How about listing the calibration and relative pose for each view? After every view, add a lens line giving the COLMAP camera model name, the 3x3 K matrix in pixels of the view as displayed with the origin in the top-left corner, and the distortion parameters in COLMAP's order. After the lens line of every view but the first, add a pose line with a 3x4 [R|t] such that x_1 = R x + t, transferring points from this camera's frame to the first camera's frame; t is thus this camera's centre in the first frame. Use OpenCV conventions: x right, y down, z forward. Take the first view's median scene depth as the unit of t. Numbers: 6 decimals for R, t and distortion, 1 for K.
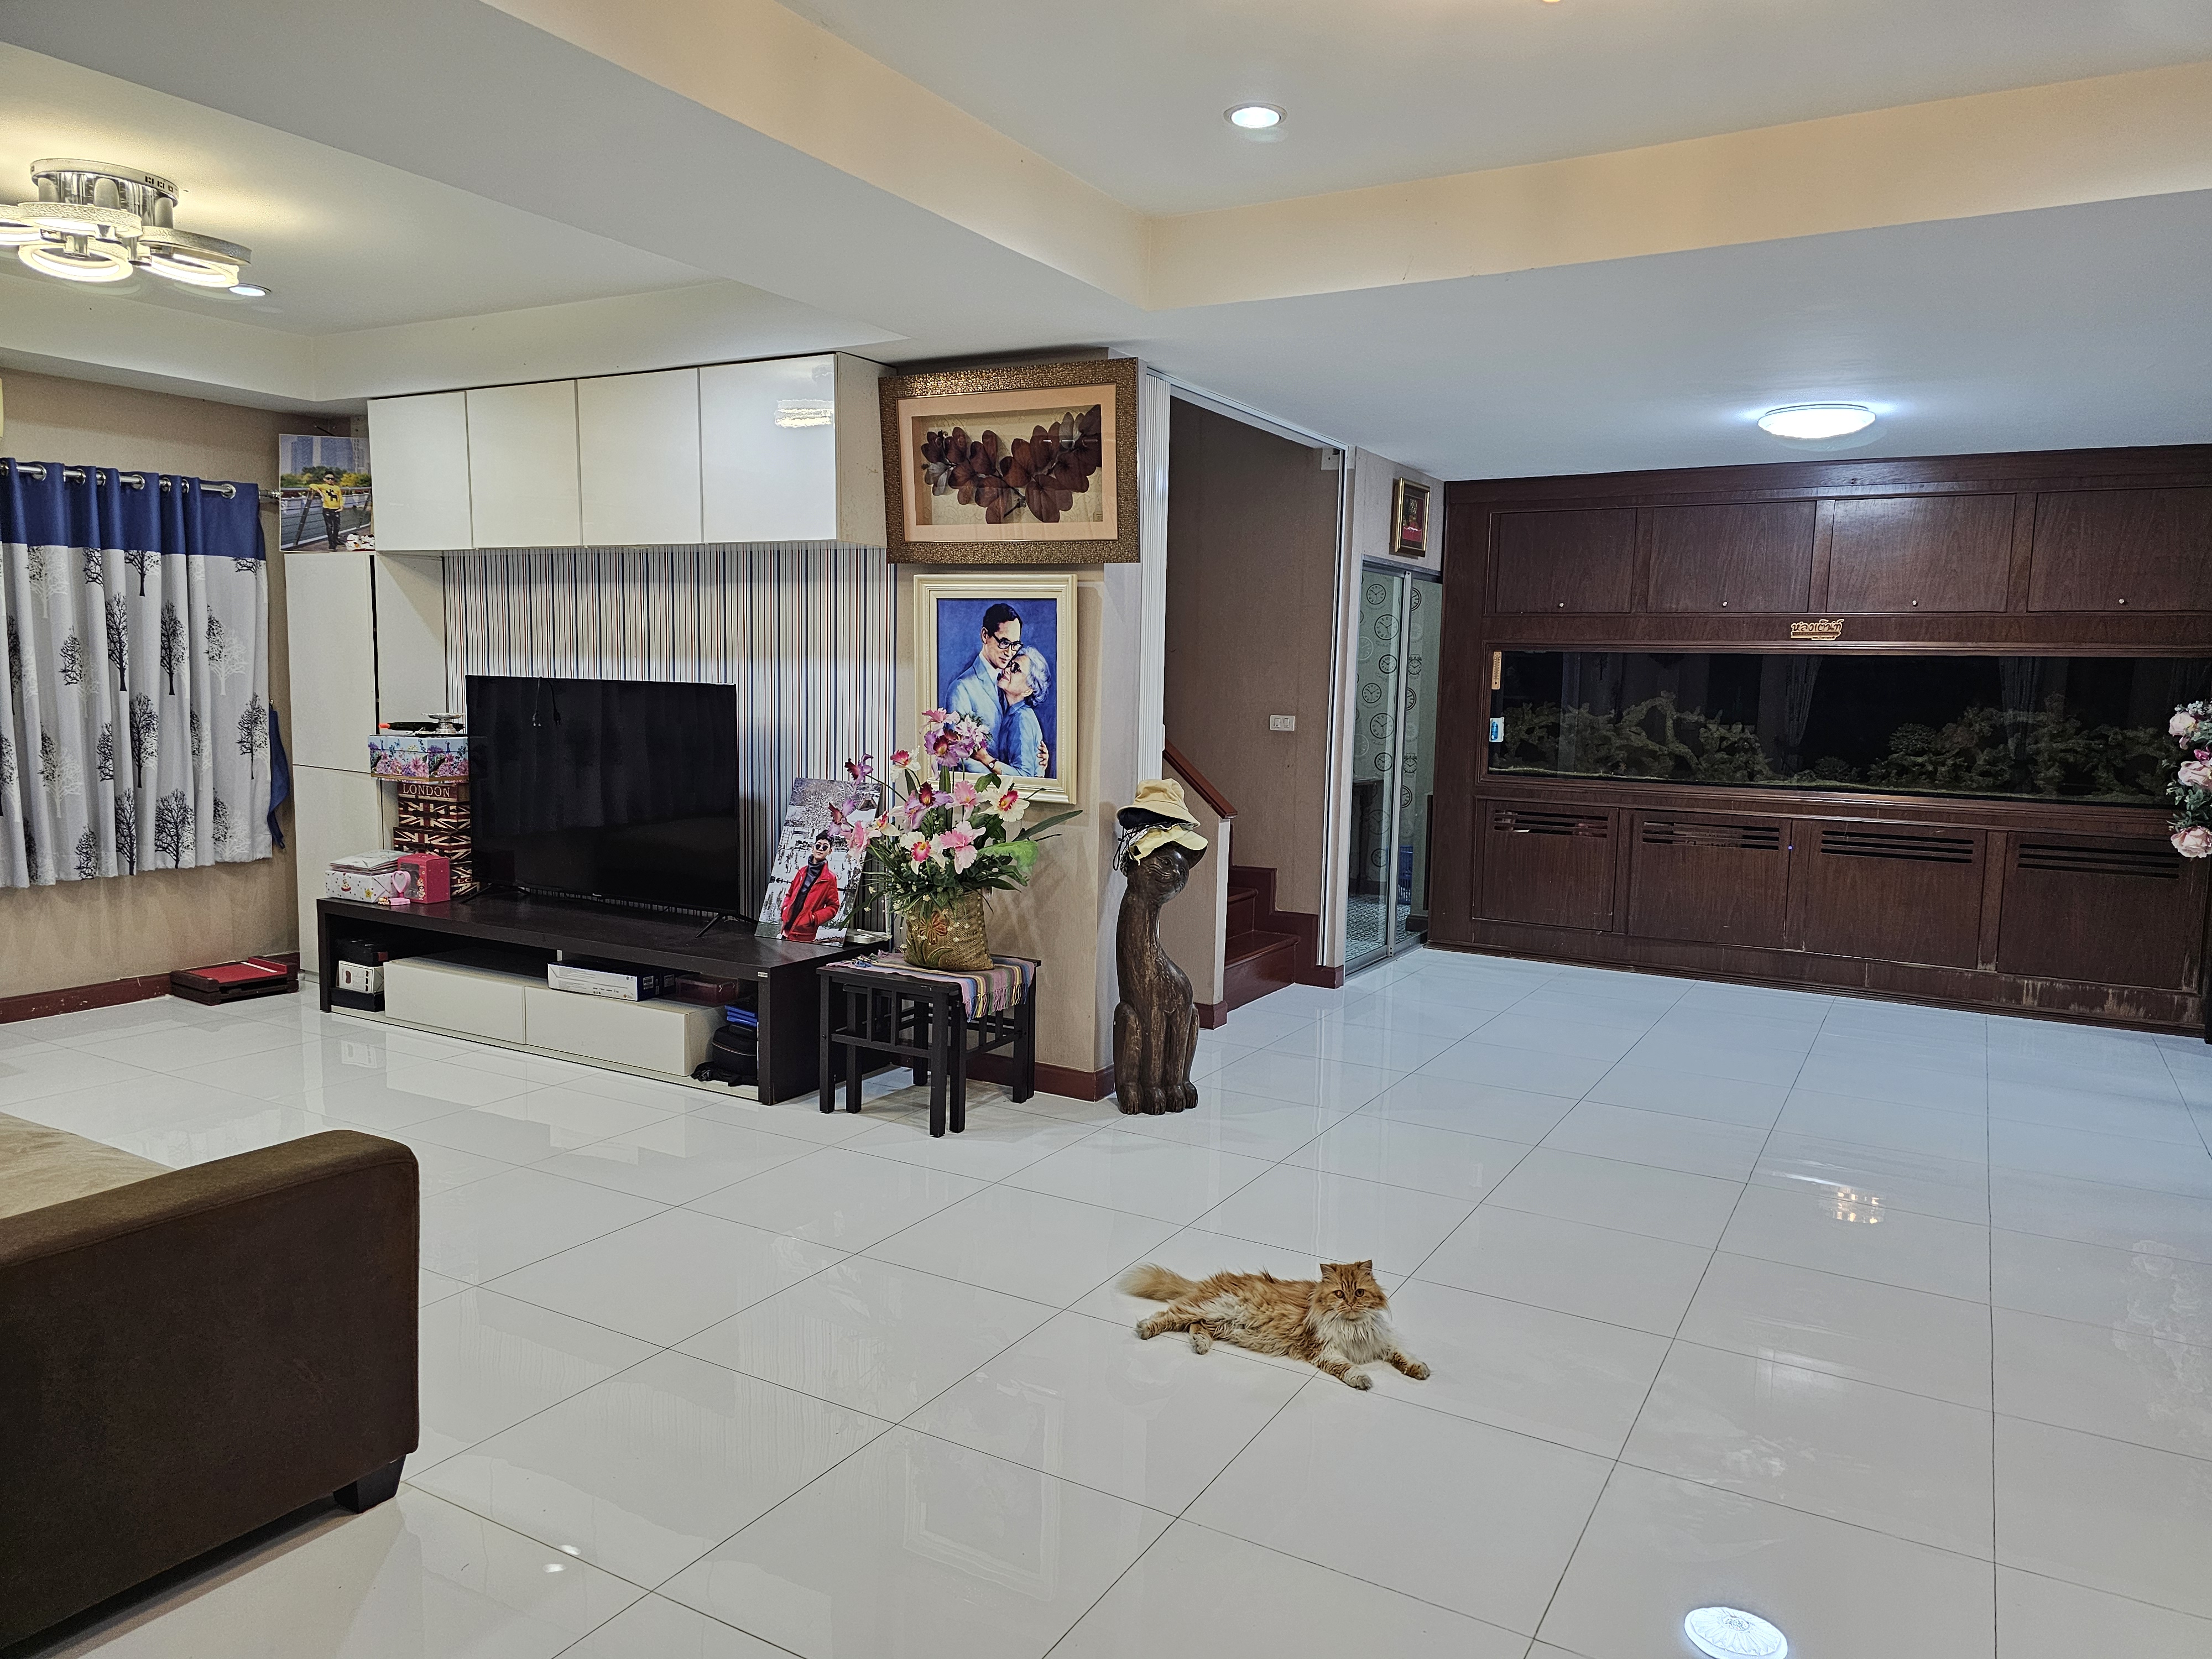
lens RADIAL K [[1477.7, 0, 1120.7], [0, 1477.7, 836.8], [0, 0, 1]] dist [0.073869, -0.071120]
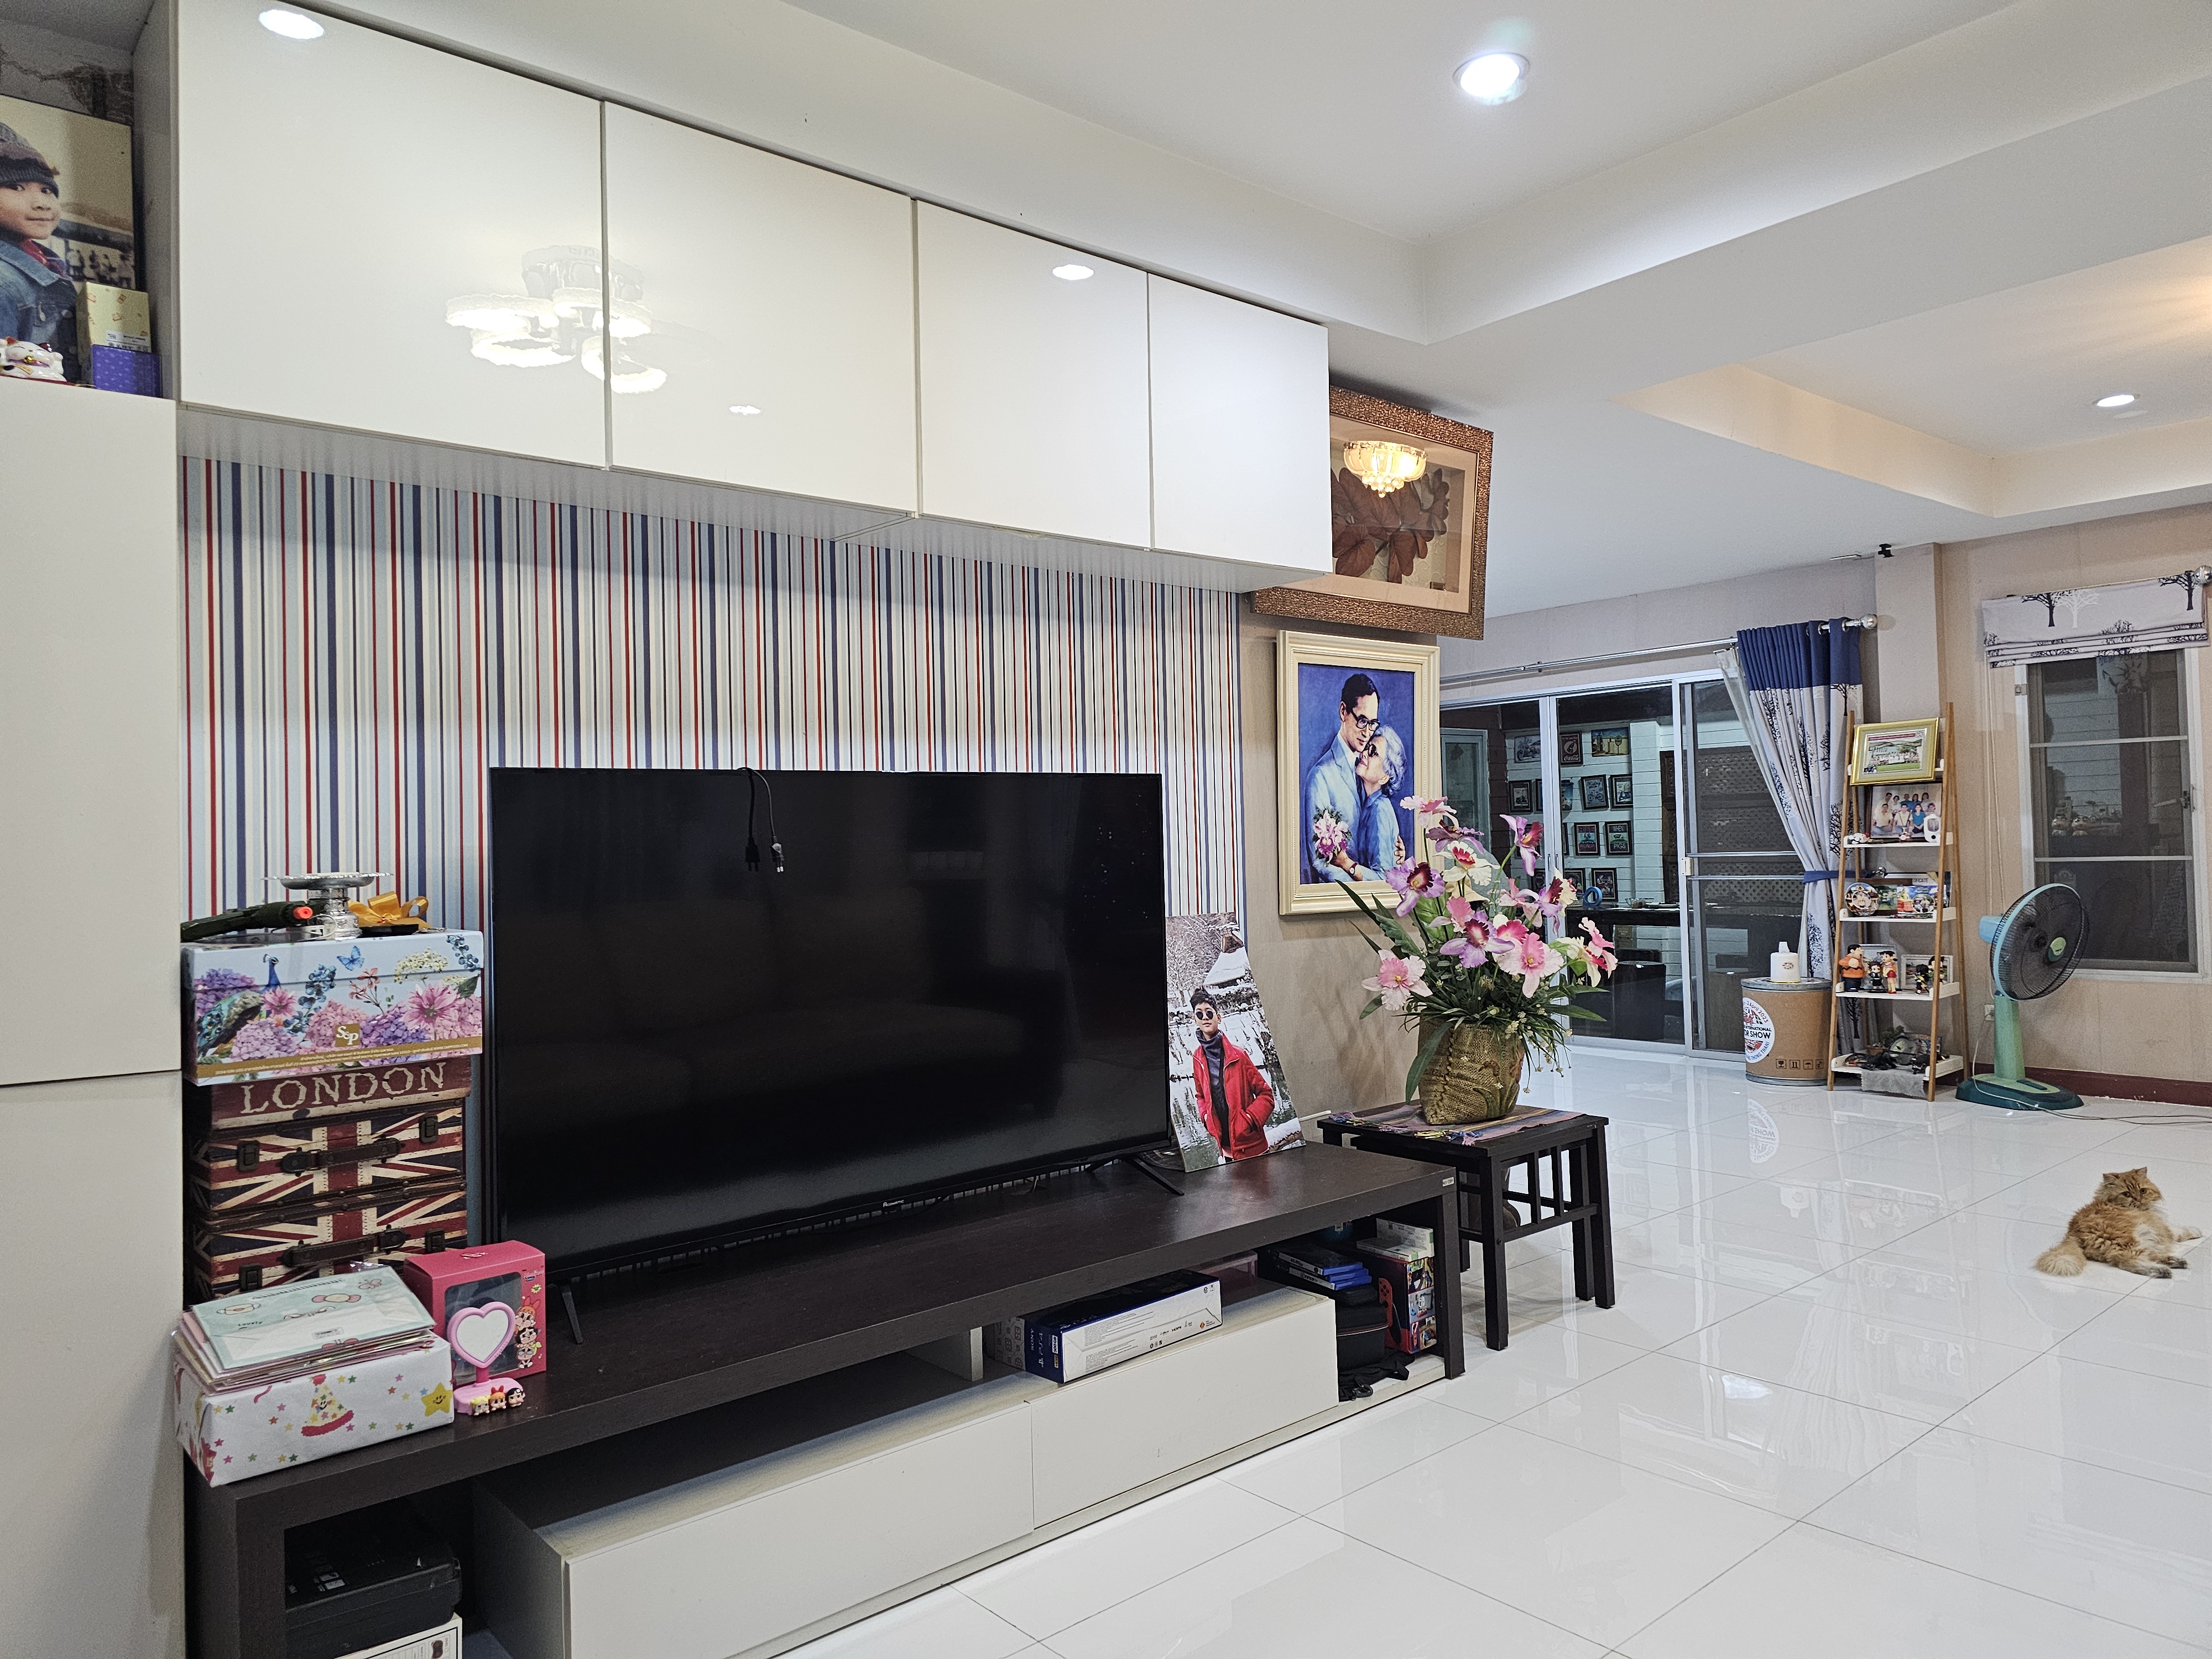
lens RADIAL K [[1477.7, 0, 1076.7], [0, 1477.7, 827.2], [0, 0, 1]] dist [0.073869, -0.071120]
pose [[0.345373, -0.021689, 0.938215, -0.855864], [0.142123, 0.989411, -0.029445, -0.066215], [-0.927642, 0.143511, 0.344798, 0.816560]]
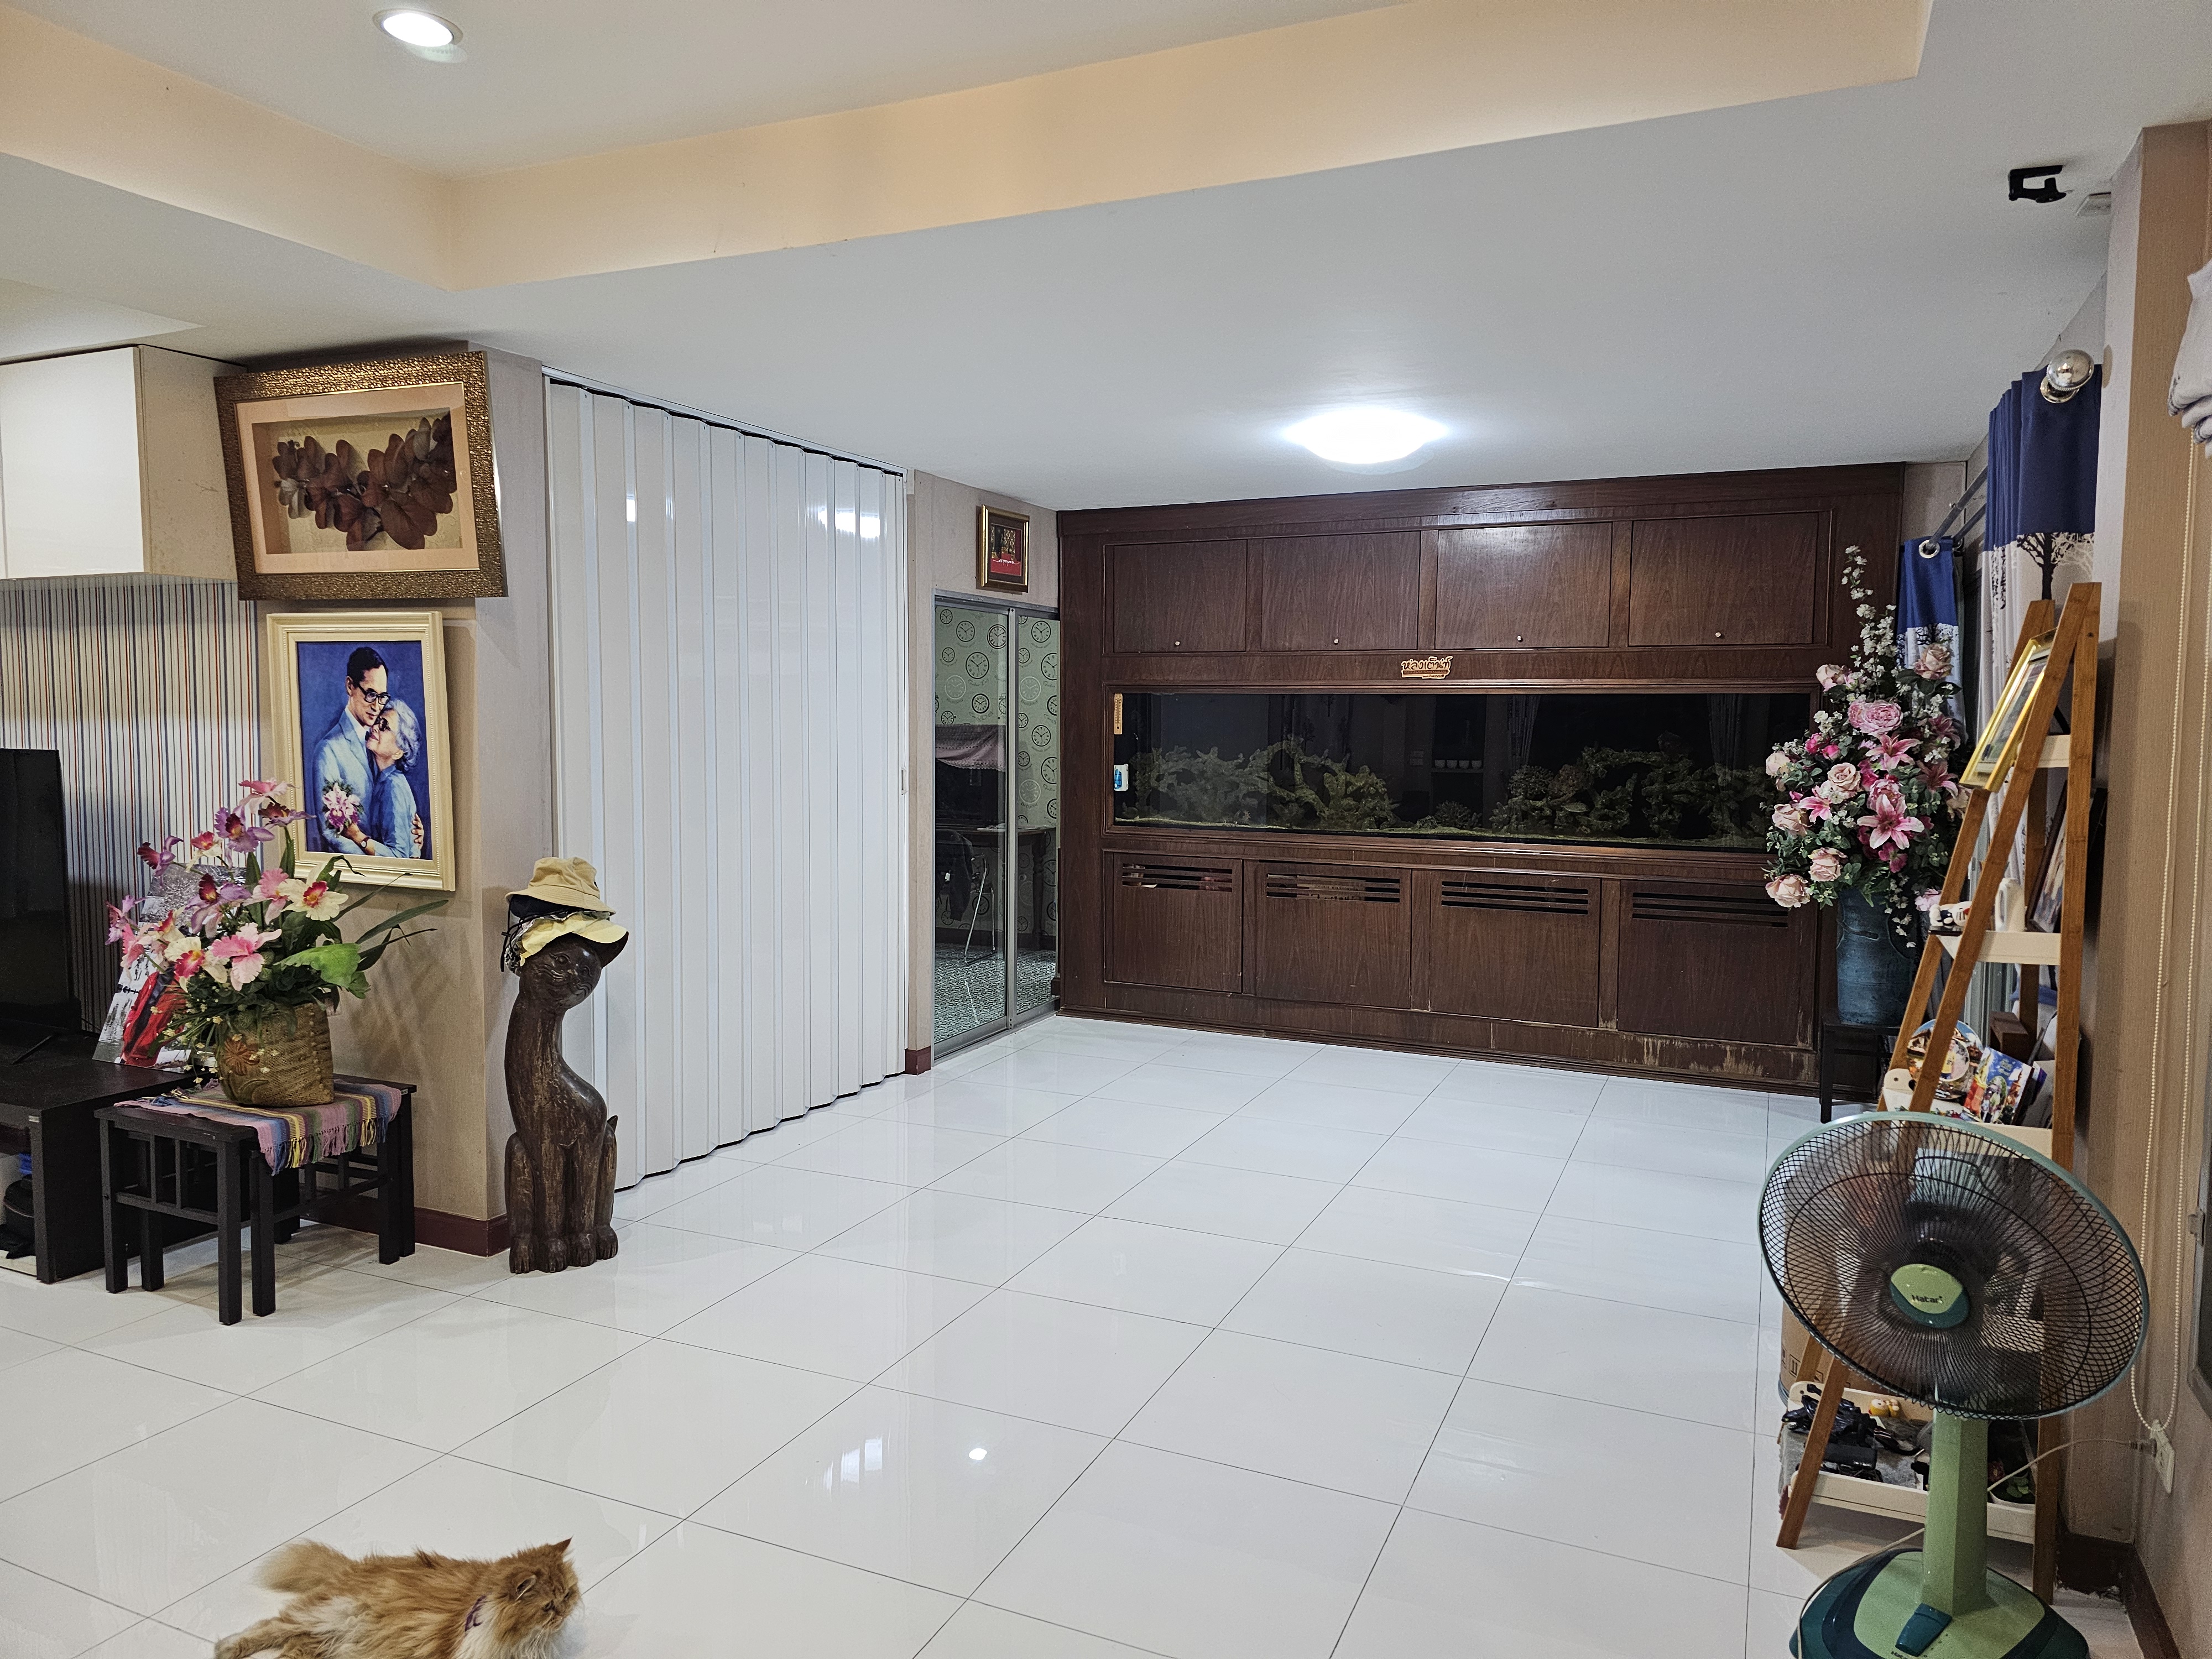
lens RADIAL K [[1477.7, 0, 1112.9], [0, 1477.7, 813.8], [0, 0, 1]] dist [0.073869, -0.071120]
pose [[0.995252, -0.021622, 0.094895, 0.234432], [0.025207, 0.999007, -0.036745, -0.023086], [-0.094007, 0.038962, 0.994809, 0.130248]]
